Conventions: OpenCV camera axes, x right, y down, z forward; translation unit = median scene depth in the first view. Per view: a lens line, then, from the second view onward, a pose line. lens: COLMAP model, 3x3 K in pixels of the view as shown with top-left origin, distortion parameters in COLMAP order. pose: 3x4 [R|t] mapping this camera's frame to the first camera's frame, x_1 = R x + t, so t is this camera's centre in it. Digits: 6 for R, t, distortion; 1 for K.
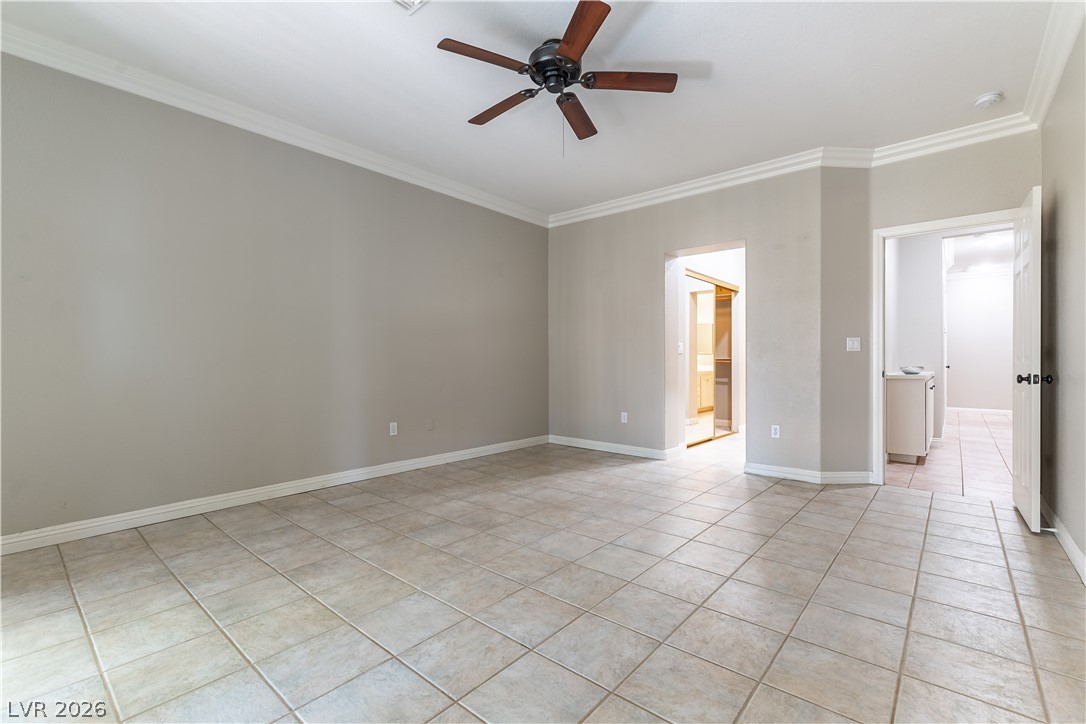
lens RADIAL K [[478.9, 0, 543.9], [0, 478.9, 359.7], [0, 0, 1]] dist [0.005010, -0.000164]
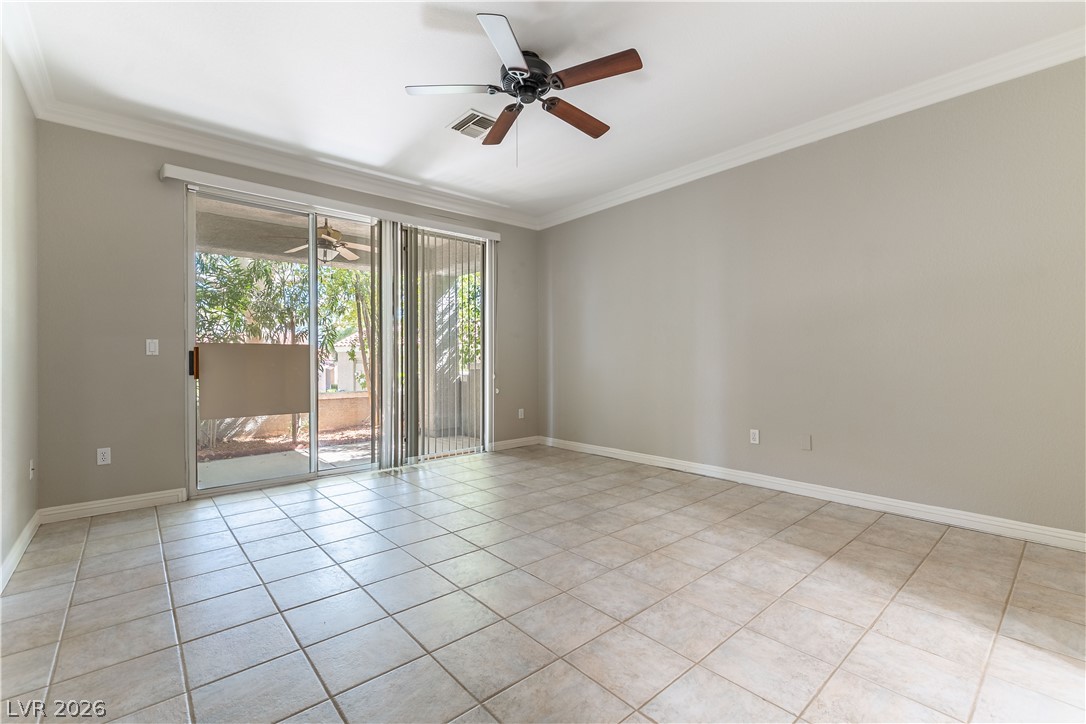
lens RADIAL K [[478.9, 0, 544.5], [0, 478.9, 362.8], [0, 0, 1]] dist [0.005010, -0.000164]
pose [[-0.136653, 0.008400, -0.990583, 0.775437], [0.001484, 0.999965, 0.008275, -0.000470], [0.990618, -0.000339, -0.136660, 0.911117]]
